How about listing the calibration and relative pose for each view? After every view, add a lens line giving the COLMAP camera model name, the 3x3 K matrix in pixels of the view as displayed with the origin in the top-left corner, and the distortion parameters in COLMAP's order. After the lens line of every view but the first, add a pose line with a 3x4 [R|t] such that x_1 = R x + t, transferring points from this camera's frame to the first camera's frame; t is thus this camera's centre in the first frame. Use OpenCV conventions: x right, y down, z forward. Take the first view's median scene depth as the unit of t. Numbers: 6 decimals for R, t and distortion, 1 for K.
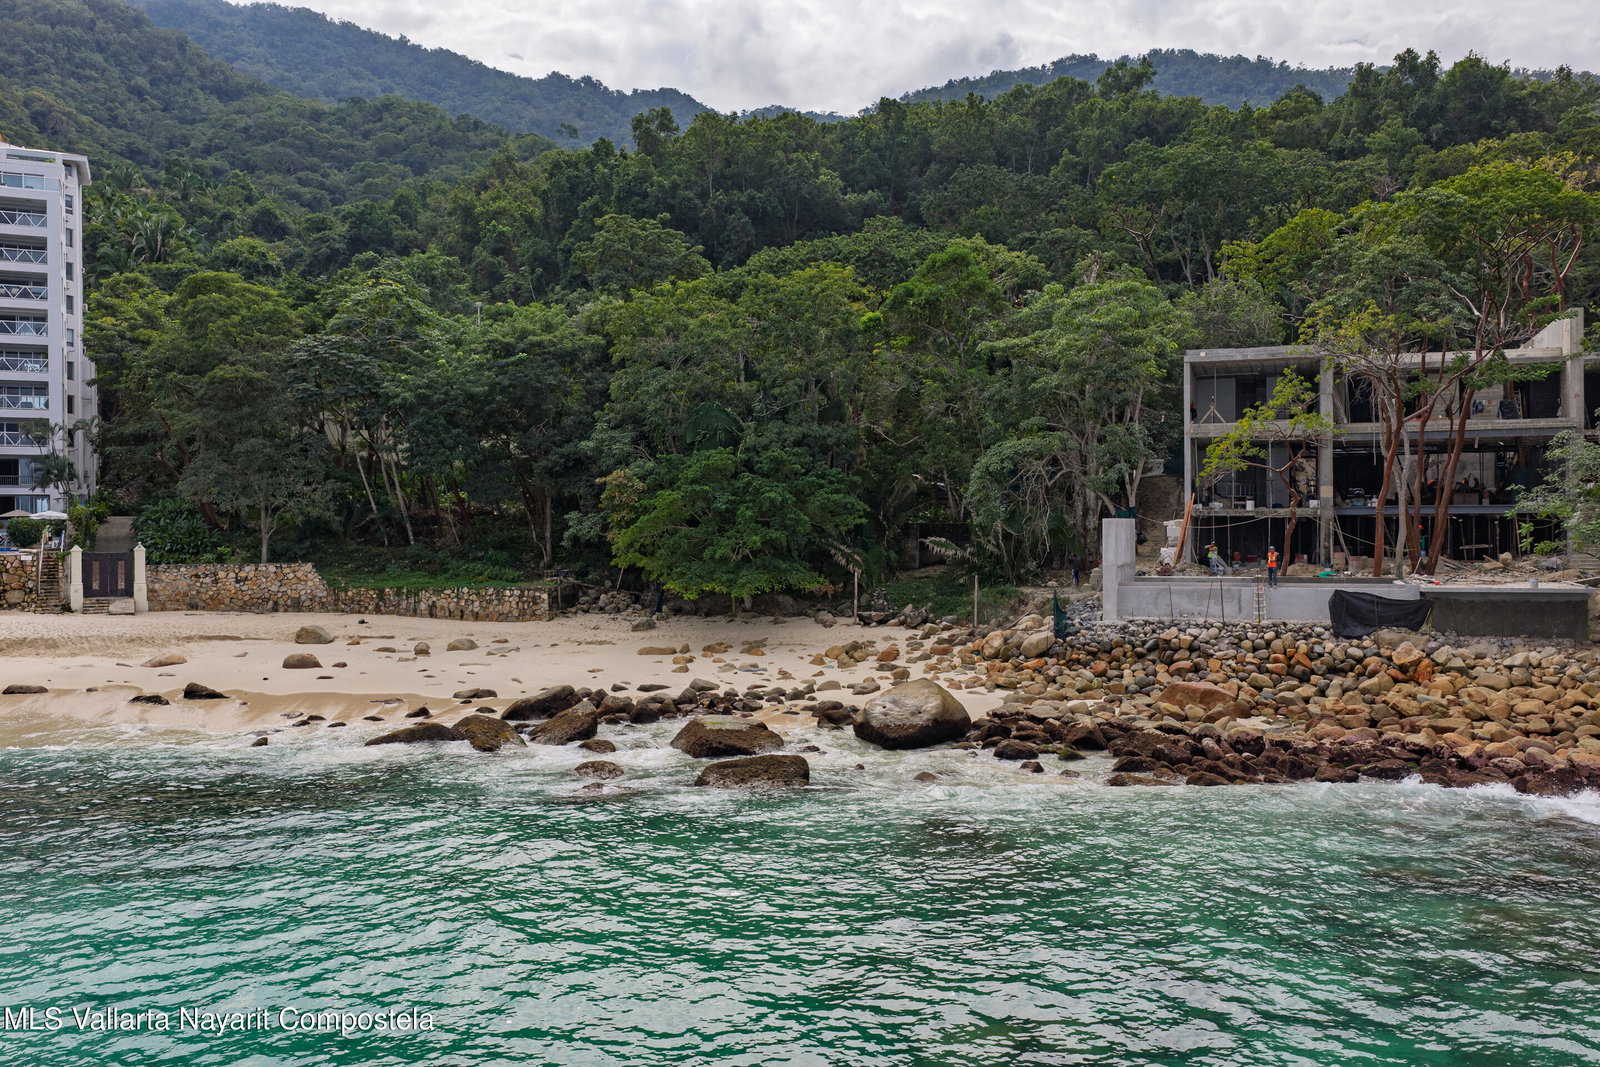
lens RADIAL K [[1328.0, 0, 800.0], [0, 1328.0, 533.5], [0, 0, 1]] dist [0.000488, -0.004135]
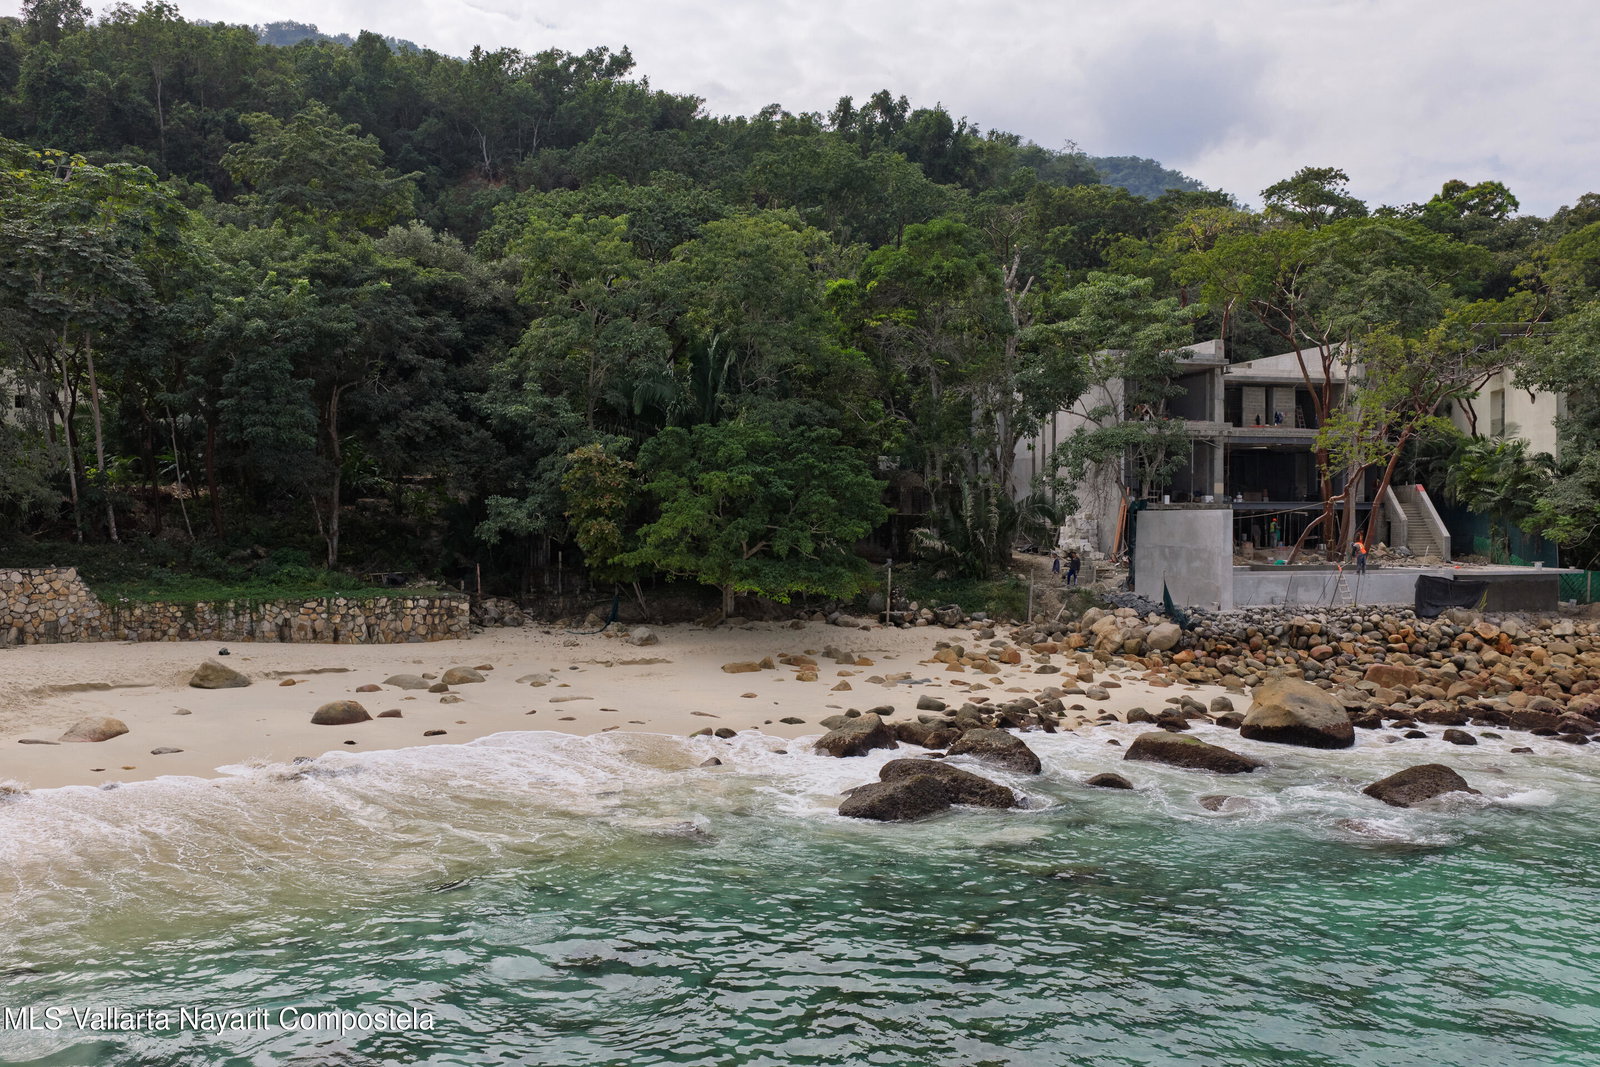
lens RADIAL K [[1328.0, 0, 800.0], [0, 1328.0, 533.5], [0, 0, 1]] dist [0.000488, -0.004135]
pose [[0.821007, -0.000539, 0.570917, -0.459760], [-0.000929, 0.999997, 0.002281, 0.003484], [-0.570917, -0.002403, 0.821004, 0.259983]]
